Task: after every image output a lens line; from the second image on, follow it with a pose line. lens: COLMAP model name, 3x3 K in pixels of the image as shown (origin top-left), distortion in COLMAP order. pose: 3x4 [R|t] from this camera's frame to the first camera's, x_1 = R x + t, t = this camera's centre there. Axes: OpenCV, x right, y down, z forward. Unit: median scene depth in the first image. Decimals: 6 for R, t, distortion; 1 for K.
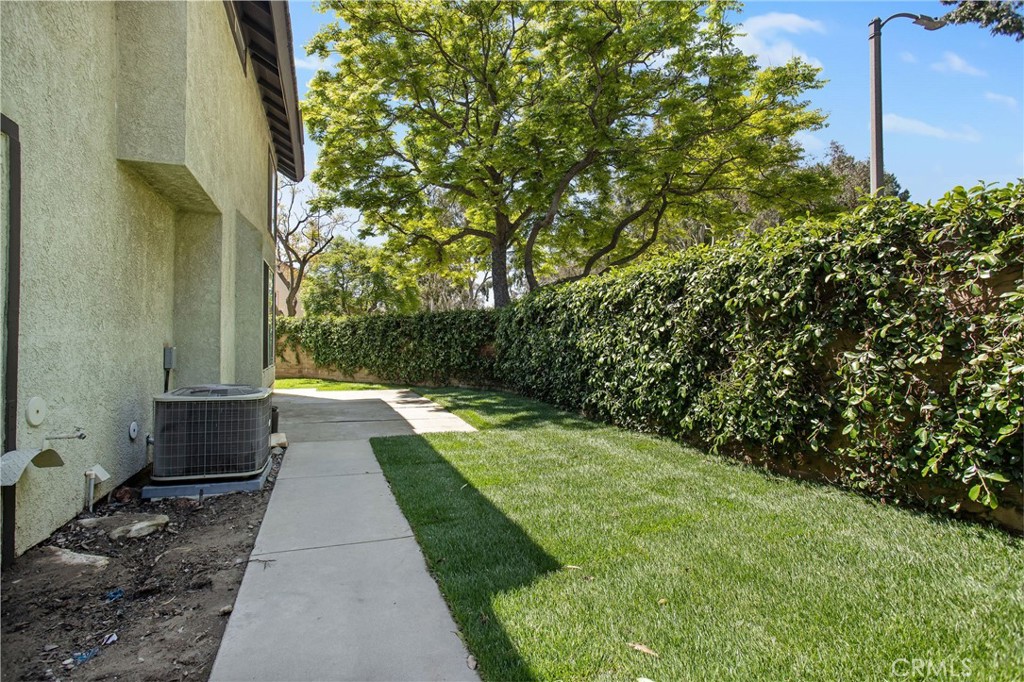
lens RADIAL K [[493.6, 0, 491.2], [0, 493.6, 335.2], [0, 0, 1]] dist [-0.048034, 0.040257]
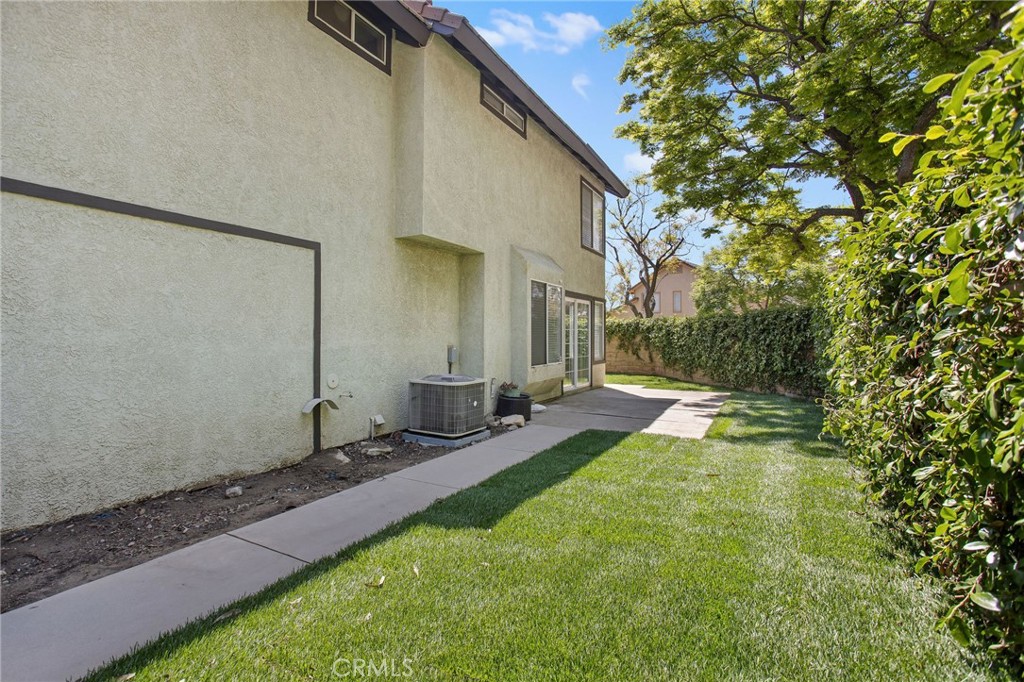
lens RADIAL K [[493.6, 0, 491.2], [0, 493.6, 335.2], [0, 0, 1]] dist [-0.048034, 0.040257]
pose [[0.670095, -0.000277, -0.742275, 0.247691], [0.004955, 0.999979, 0.004100, -0.009263], [0.742259, -0.006426, 0.670082, 0.031938]]
